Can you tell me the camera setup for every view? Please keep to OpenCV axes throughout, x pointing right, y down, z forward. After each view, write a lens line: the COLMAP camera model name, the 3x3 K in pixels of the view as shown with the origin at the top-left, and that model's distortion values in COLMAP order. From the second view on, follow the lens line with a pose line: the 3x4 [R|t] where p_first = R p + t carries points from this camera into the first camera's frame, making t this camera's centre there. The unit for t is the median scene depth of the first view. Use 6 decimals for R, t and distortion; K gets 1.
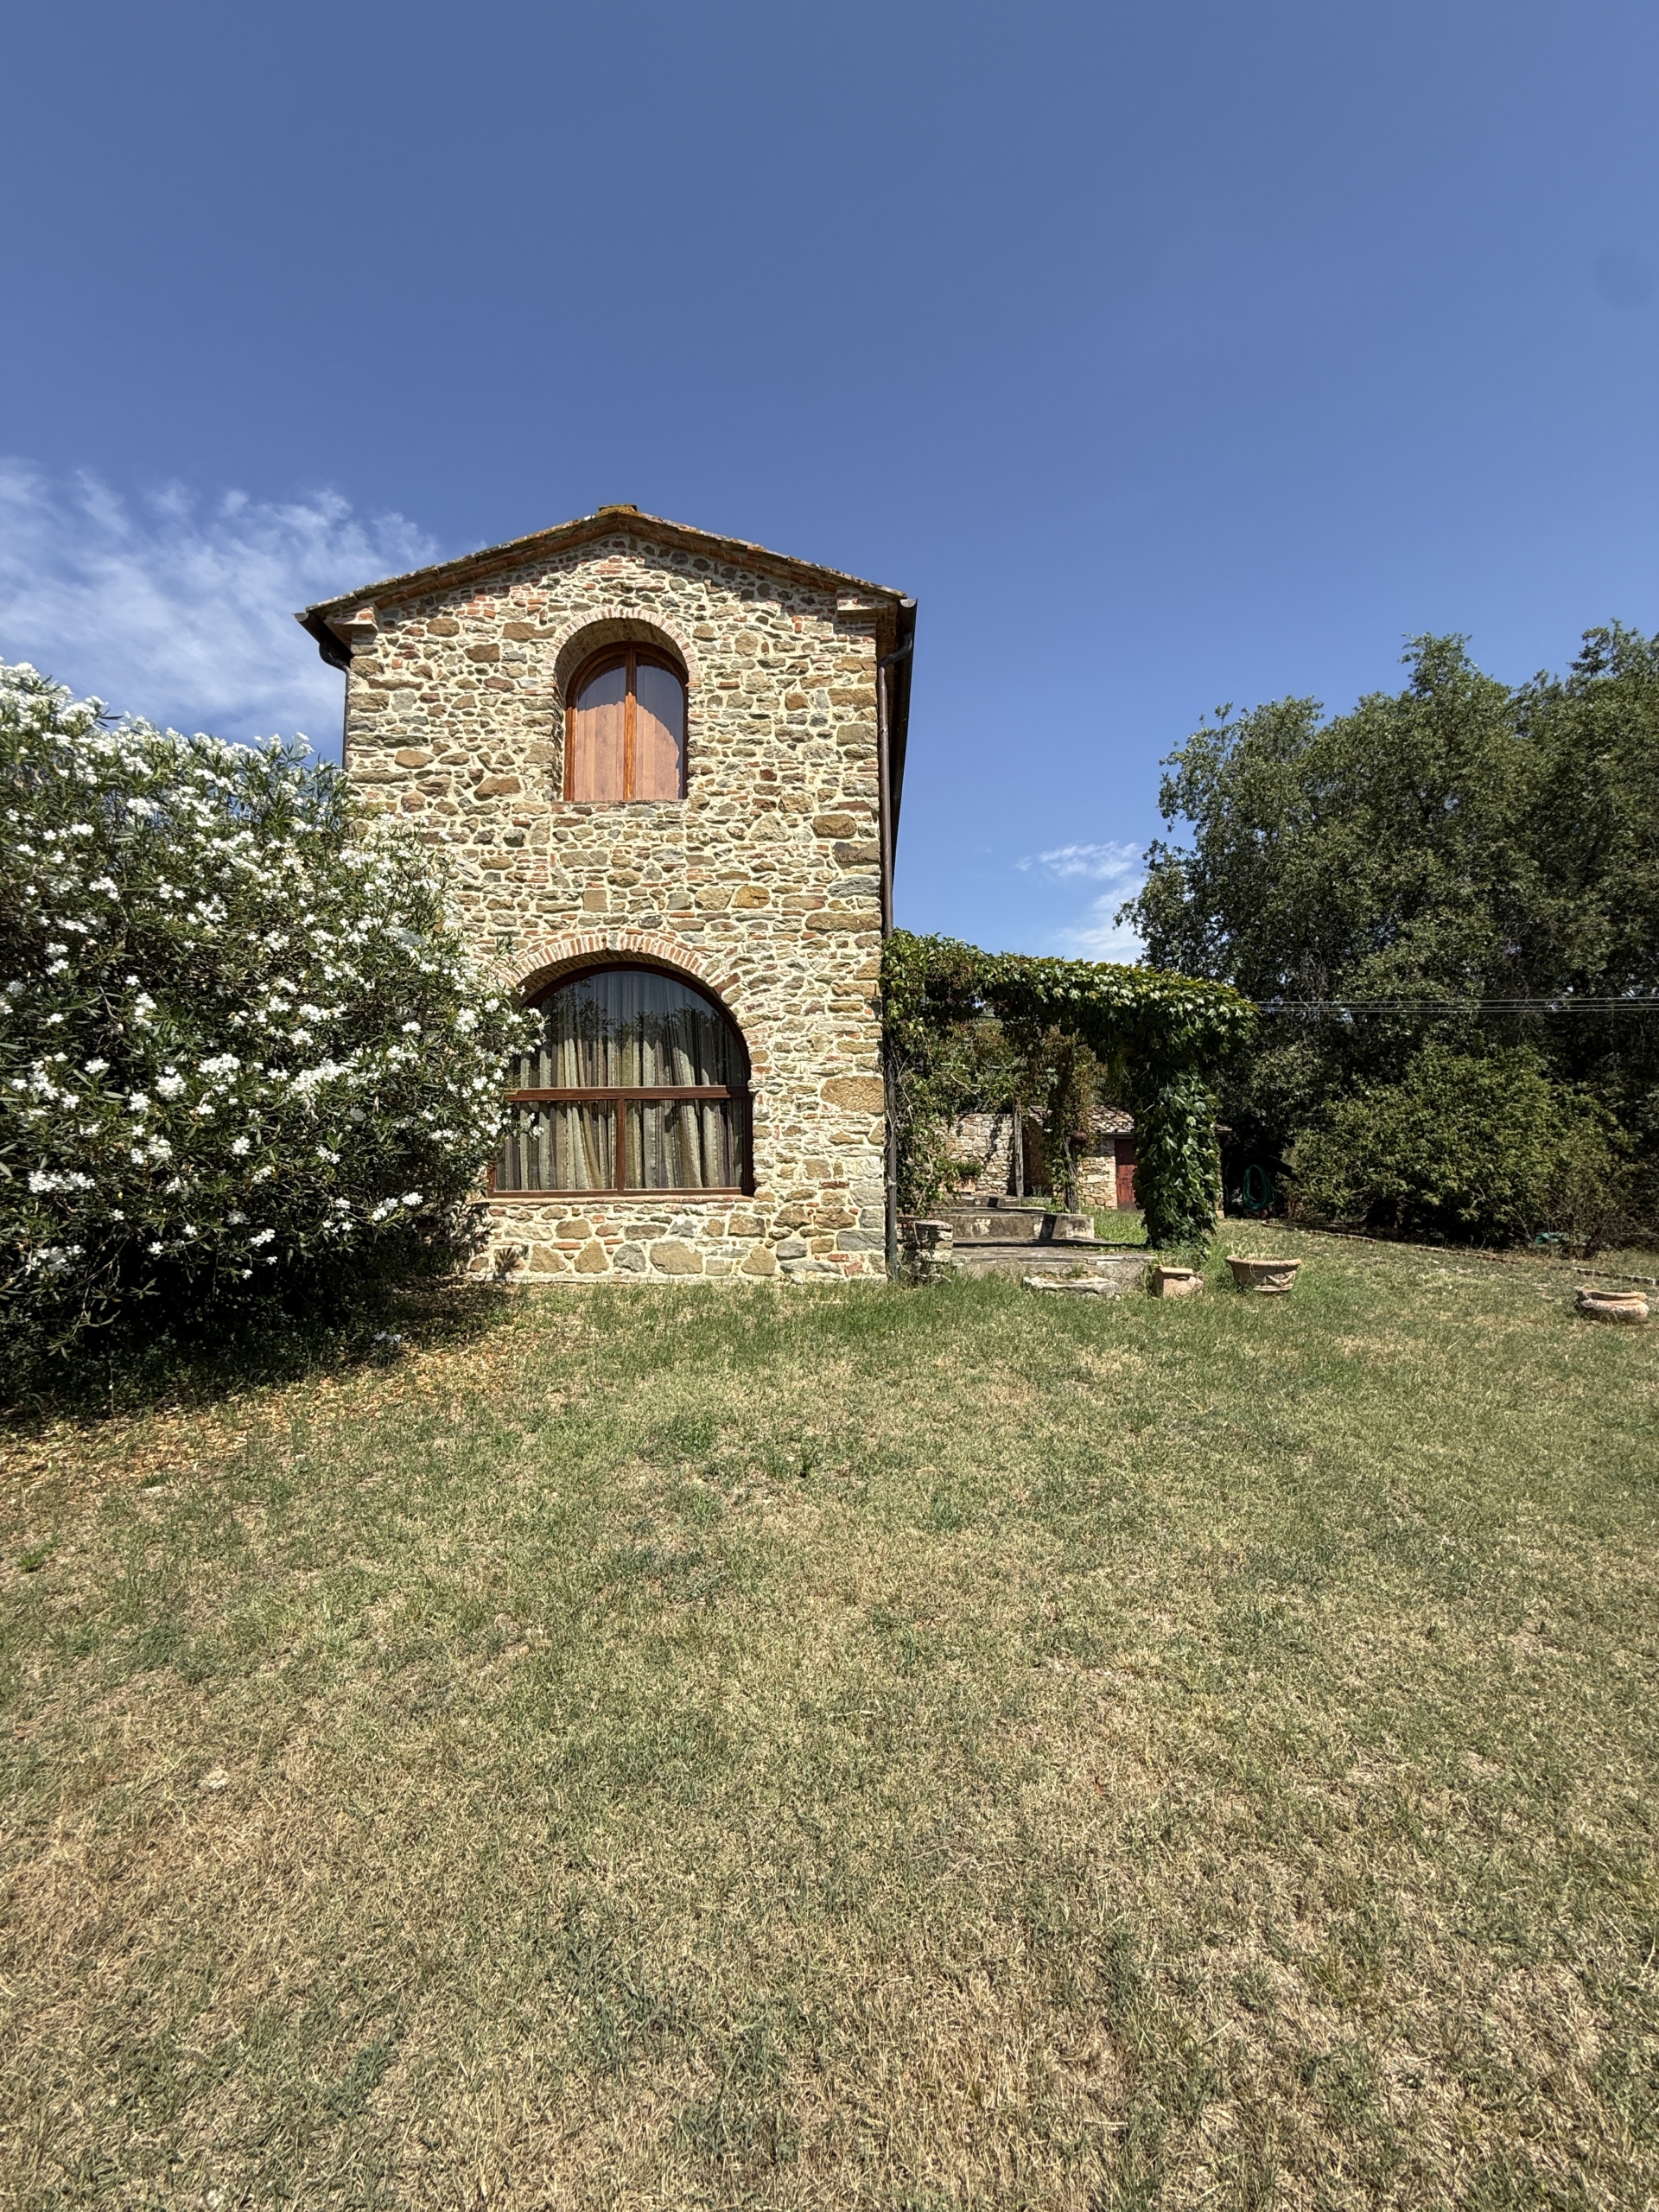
lens RADIAL K [[881.2, 0, 820.9], [0, 881.2, 1100.5], [0, 0, 1]] dist [-0.000964, 0.000150]
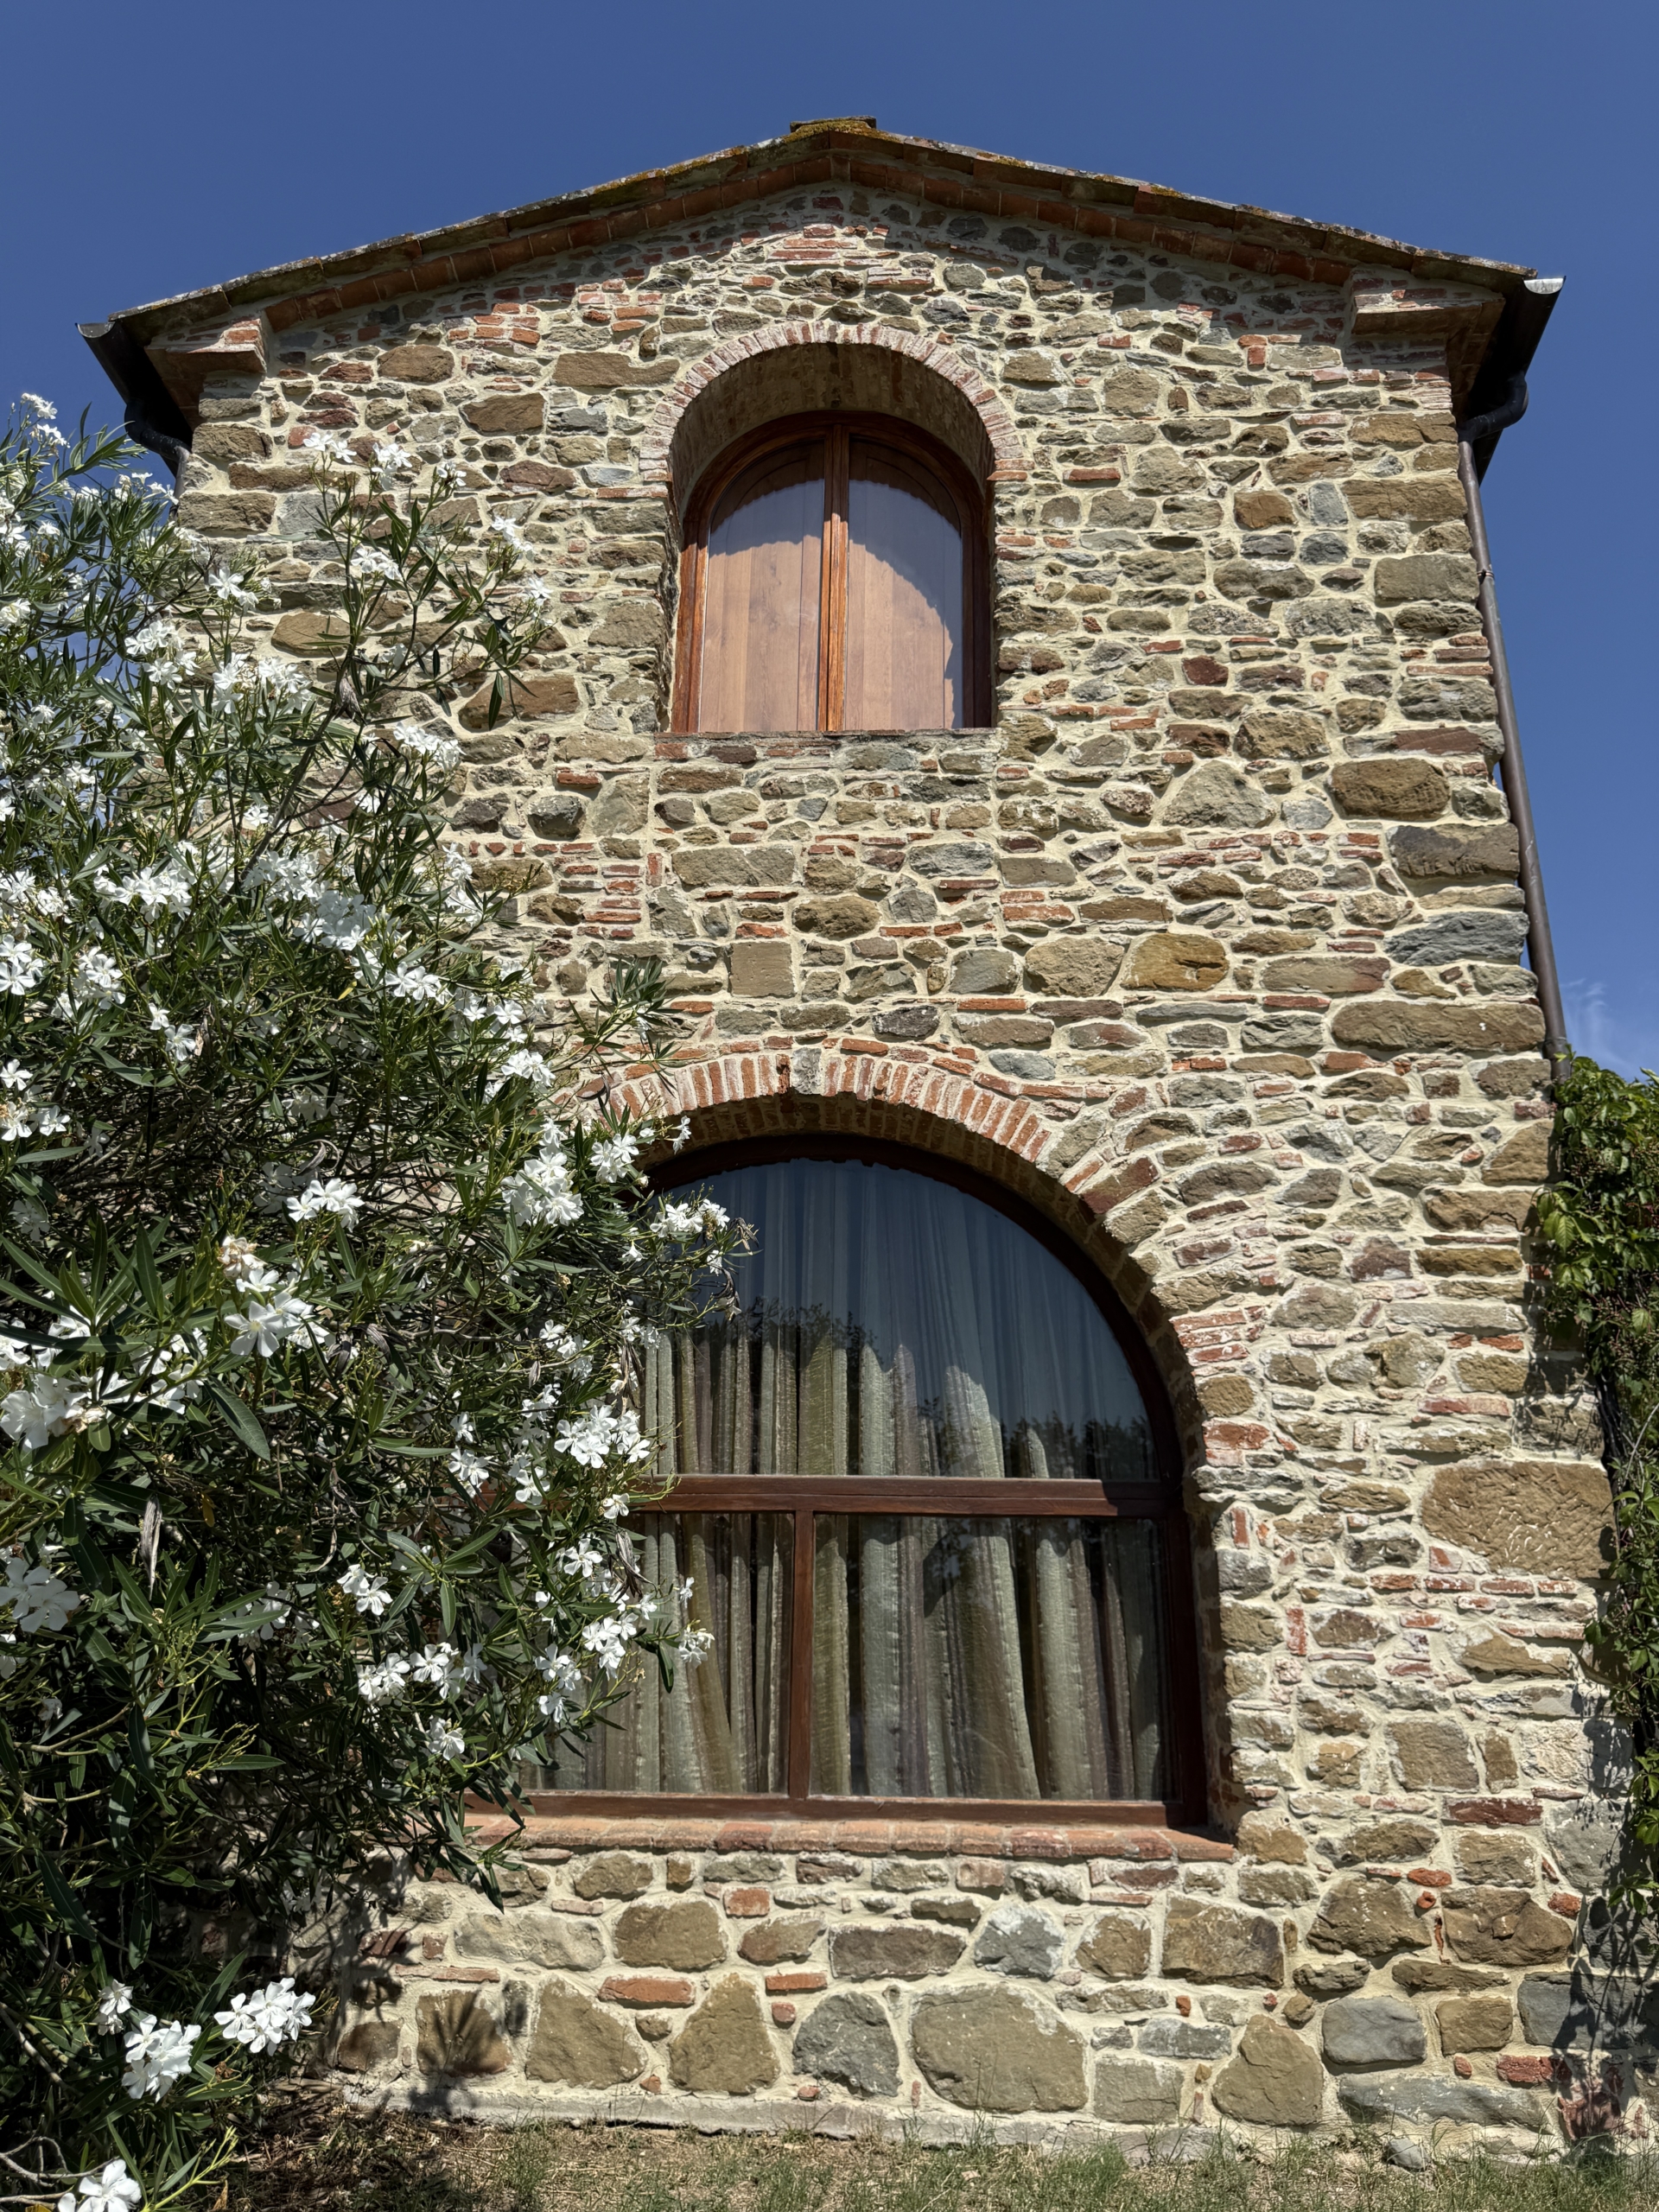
lens RADIAL K [[1562.6, 0, 823.8], [0, 1562.6, 1112.3], [0, 0, 1]] dist [0.052321, -0.069315]
pose [[0.998685, 0.012512, -0.049717, -0.192086], [-0.024241, 0.969755, -0.242872, -0.004775], [0.045174, 0.243758, 0.968783, 0.362351]]
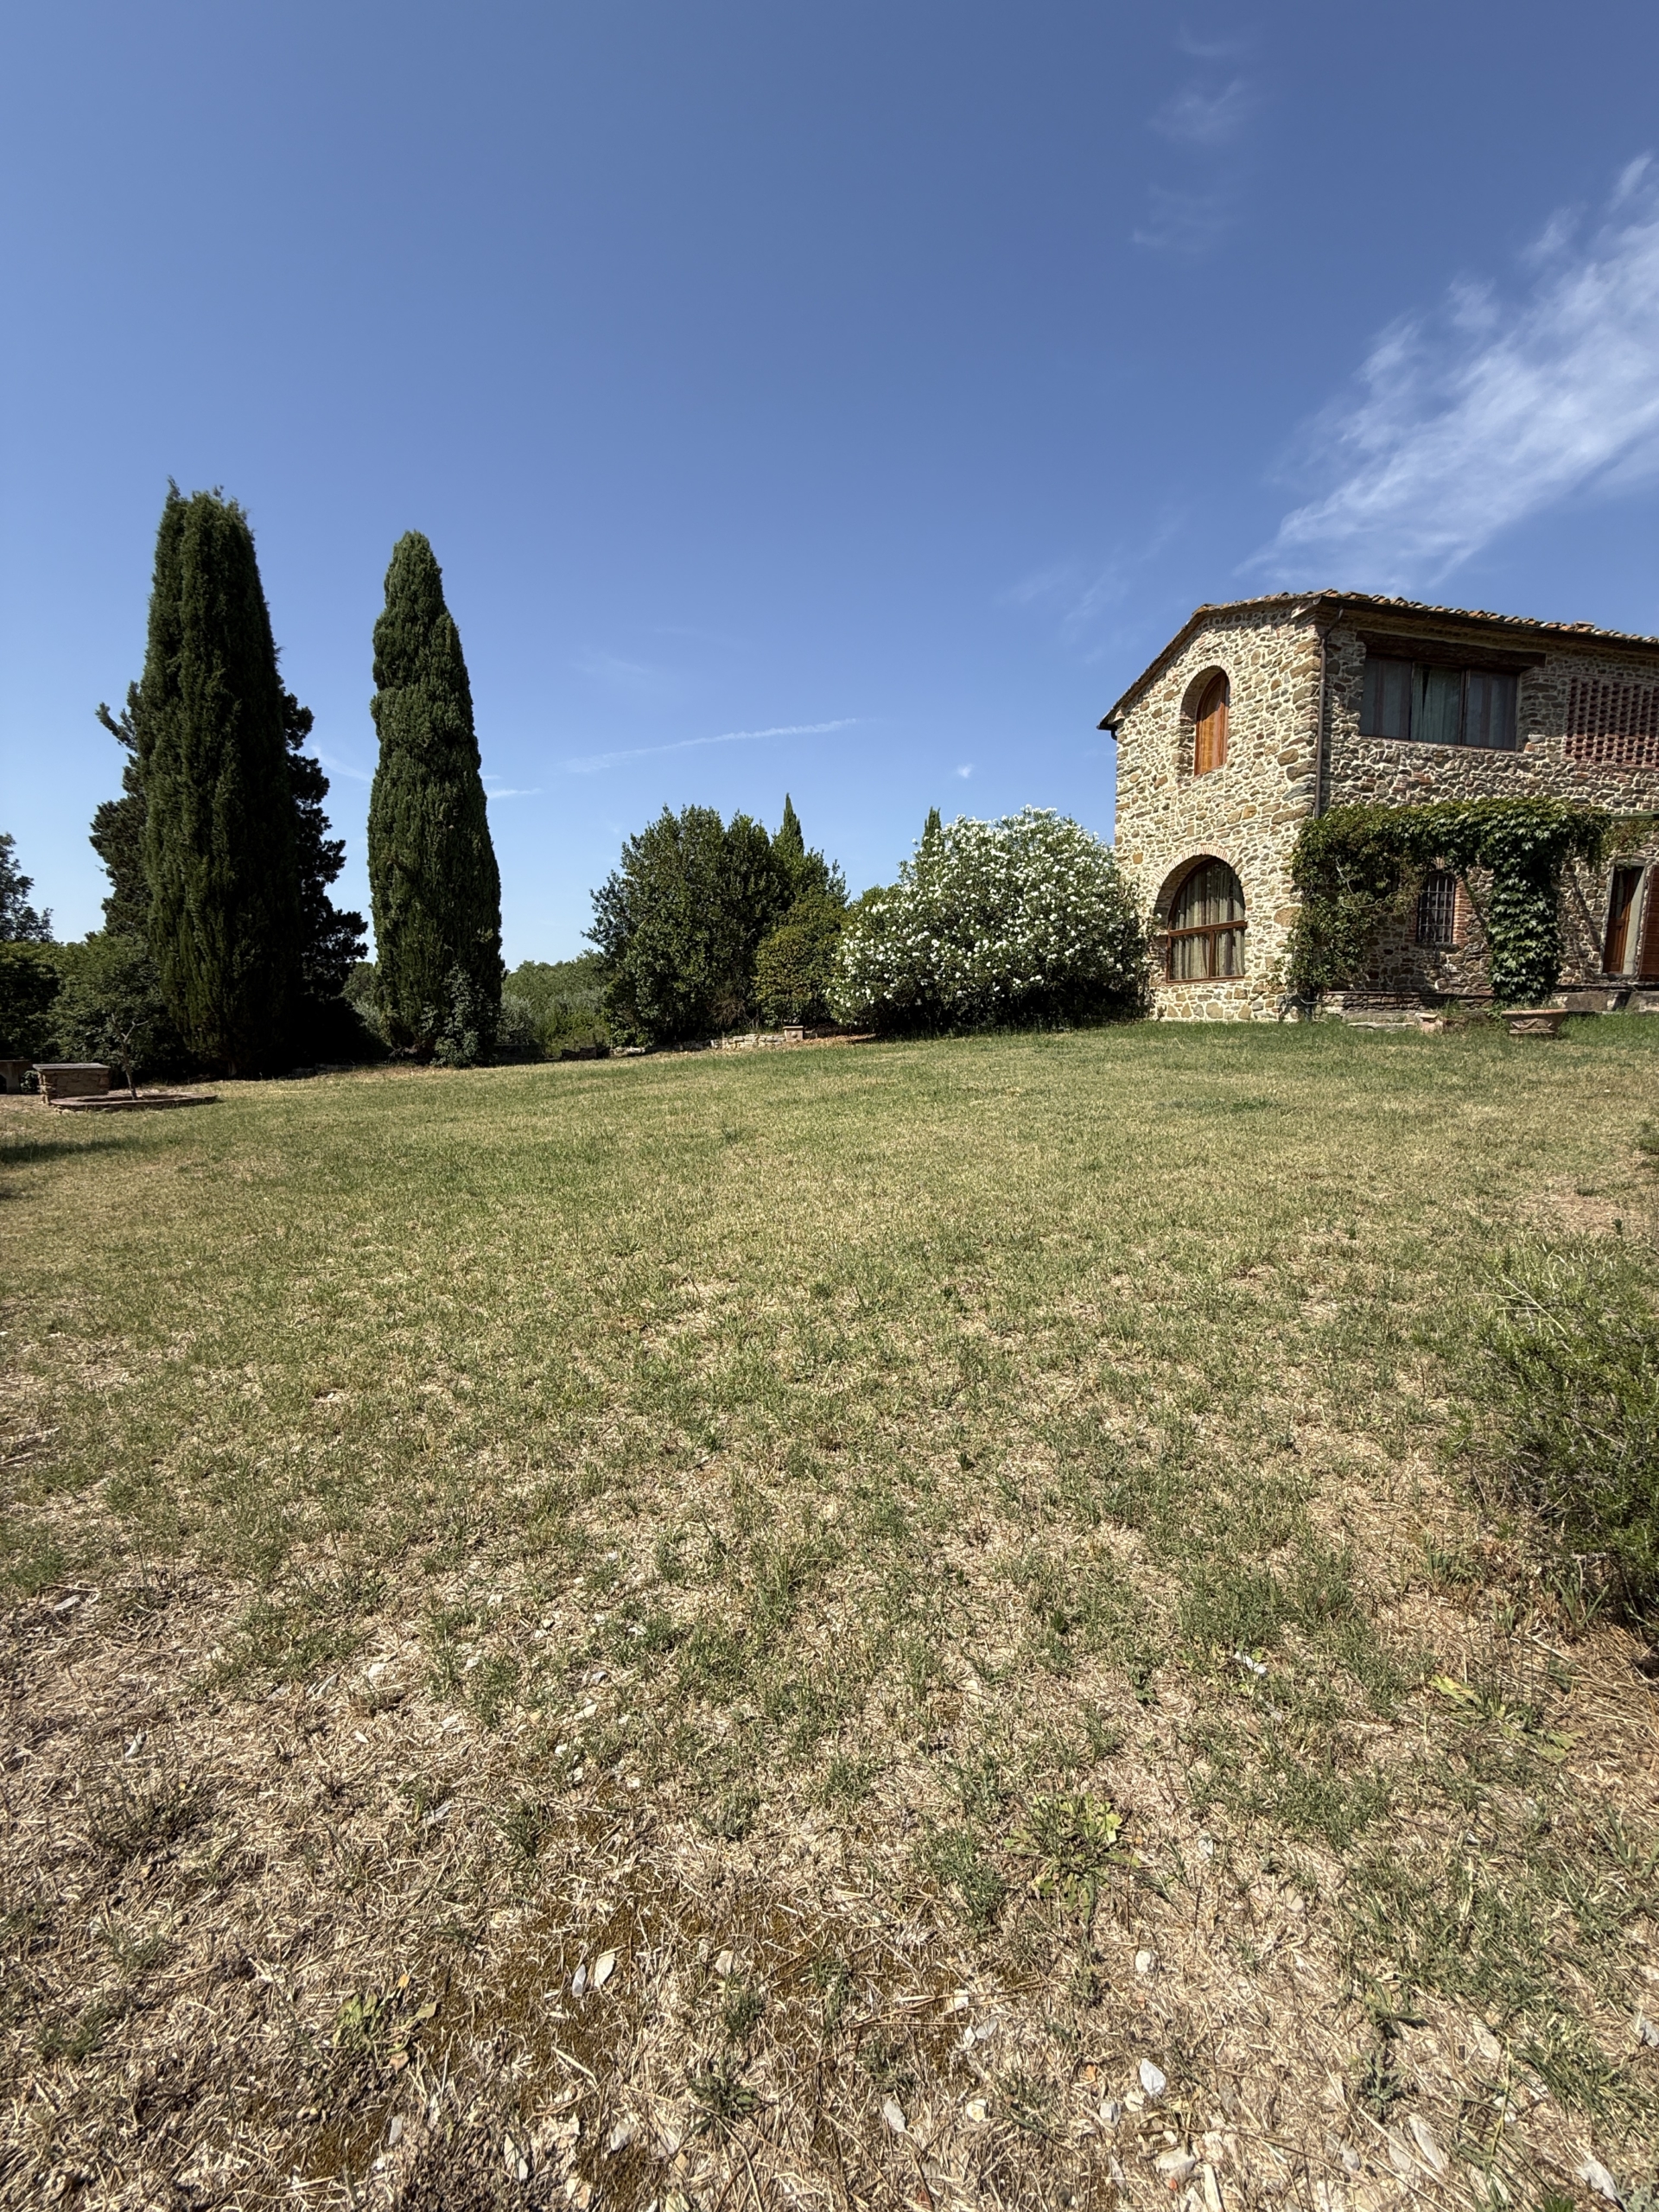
lens RADIAL K [[881.2, 0, 827.5], [0, 881.2, 1104.7], [0, 0, 1]] dist [-0.000964, 0.000150]
pose [[0.282227, 0.100794, -0.954038, 1.445948], [0.089388, 0.987376, 0.130759, 0.048596], [0.955174, -0.122183, 0.269654, -0.385623]]
